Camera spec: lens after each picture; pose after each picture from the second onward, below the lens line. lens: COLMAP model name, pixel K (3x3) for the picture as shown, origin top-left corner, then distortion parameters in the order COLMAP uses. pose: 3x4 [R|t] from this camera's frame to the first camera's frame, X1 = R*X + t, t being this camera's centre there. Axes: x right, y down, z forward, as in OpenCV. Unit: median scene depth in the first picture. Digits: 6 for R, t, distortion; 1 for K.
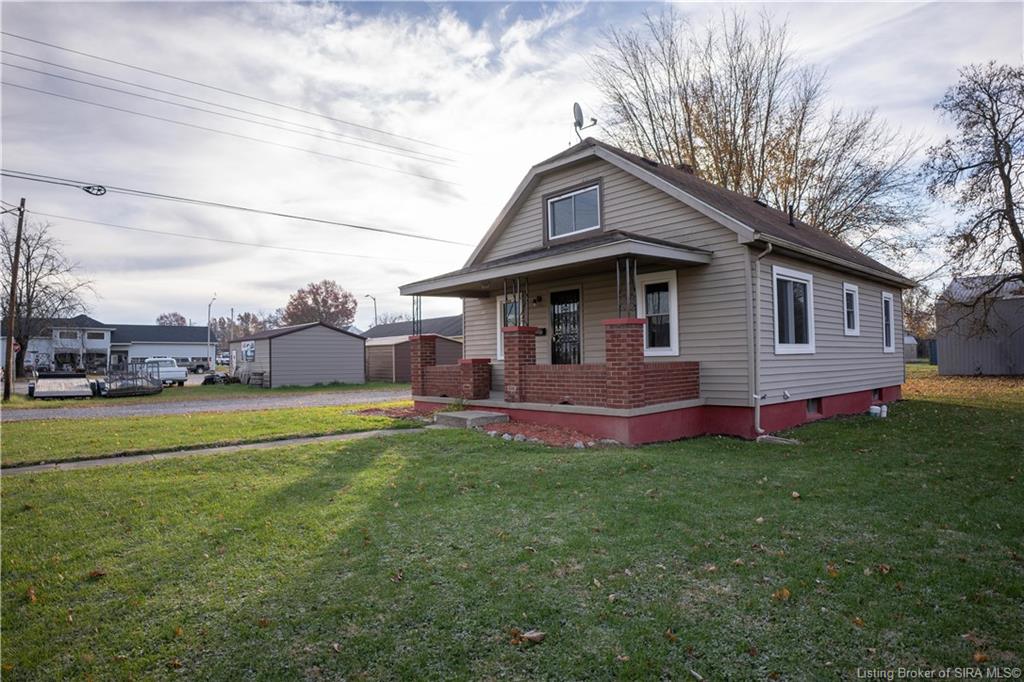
lens RADIAL K [[592.3, 0, 513.7], [0, 592.3, 338.9], [0, 0, 1]] dist [-0.120112, 0.001301]
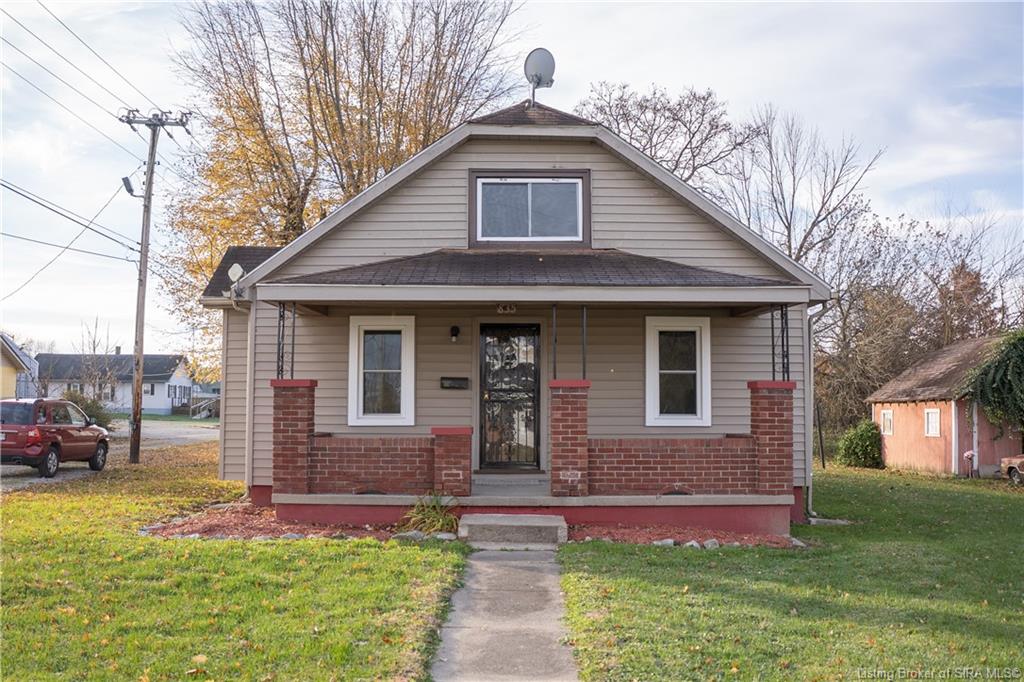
lens RADIAL K [[894.3, 0, 511.6], [0, 894.3, 358.4], [0, 0, 1]] dist [-0.120688, 0.010186]
pose [[0.646064, 0.062810, 0.760695, -0.784361], [-0.042347, 0.998023, -0.046441, 0.004513], [-0.762108, -0.002209, 0.647446, 0.414731]]
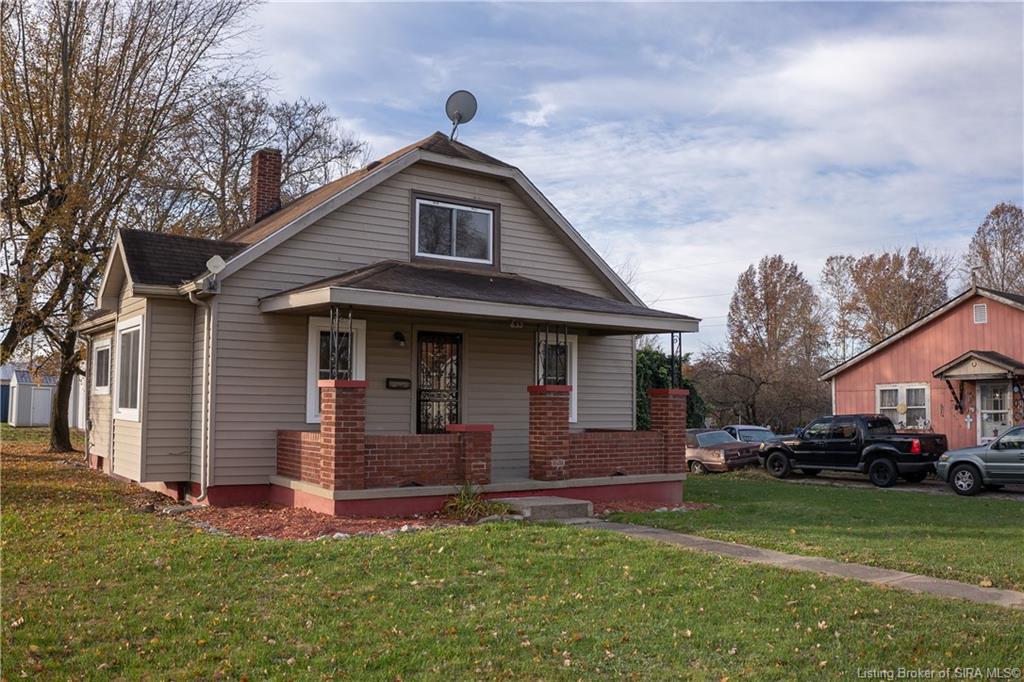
lens RADIAL K [[895.4, 0, 512.0], [0, 895.4, 341.0], [0, 0, 1]] dist [-0.065843, 0.001879]
pose [[0.080166, 0.091185, 0.992602, -1.199522], [-0.046914, 0.995049, -0.087620, 0.028674], [-0.995677, -0.039543, 0.084047, 0.957032]]
